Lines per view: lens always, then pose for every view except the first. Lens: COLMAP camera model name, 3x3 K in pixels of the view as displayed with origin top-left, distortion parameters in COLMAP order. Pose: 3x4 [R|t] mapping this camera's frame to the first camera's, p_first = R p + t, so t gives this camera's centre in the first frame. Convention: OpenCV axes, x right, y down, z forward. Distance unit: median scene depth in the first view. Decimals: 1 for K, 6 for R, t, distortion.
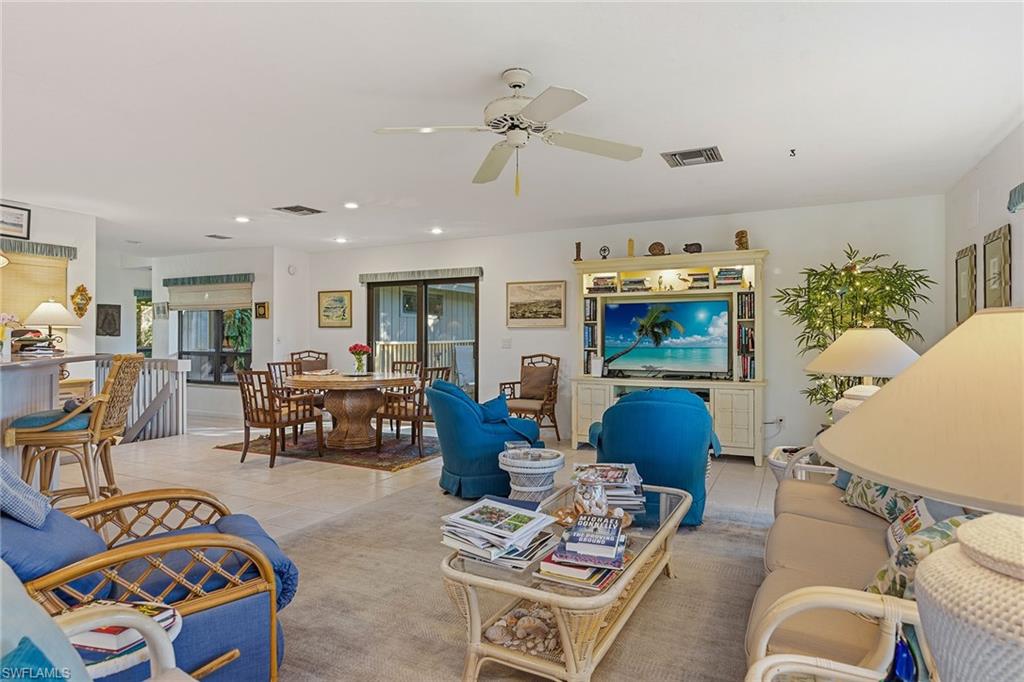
lens RADIAL K [[580.7, 0, 511.5], [0, 580.7, 341.3], [0, 0, 1]] dist [0.002141, 0.000116]
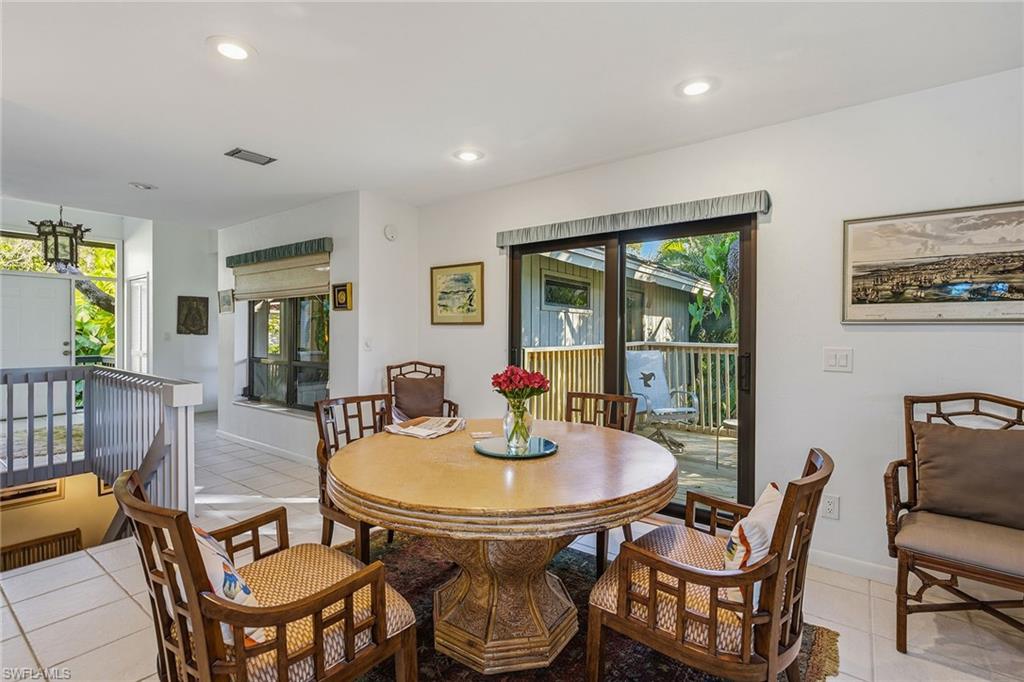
lens RADIAL K [[465.5, 0, 511.5], [0, 465.5, 334.6], [0, 0, 1]] dist [0.000824, 0.000069]
pose [[0.984732, 0.002431, -0.174060, -0.166286], [-0.002005, 0.999995, 0.002626, -0.014818], [0.174065, -0.002237, 0.984732, 0.543390]]
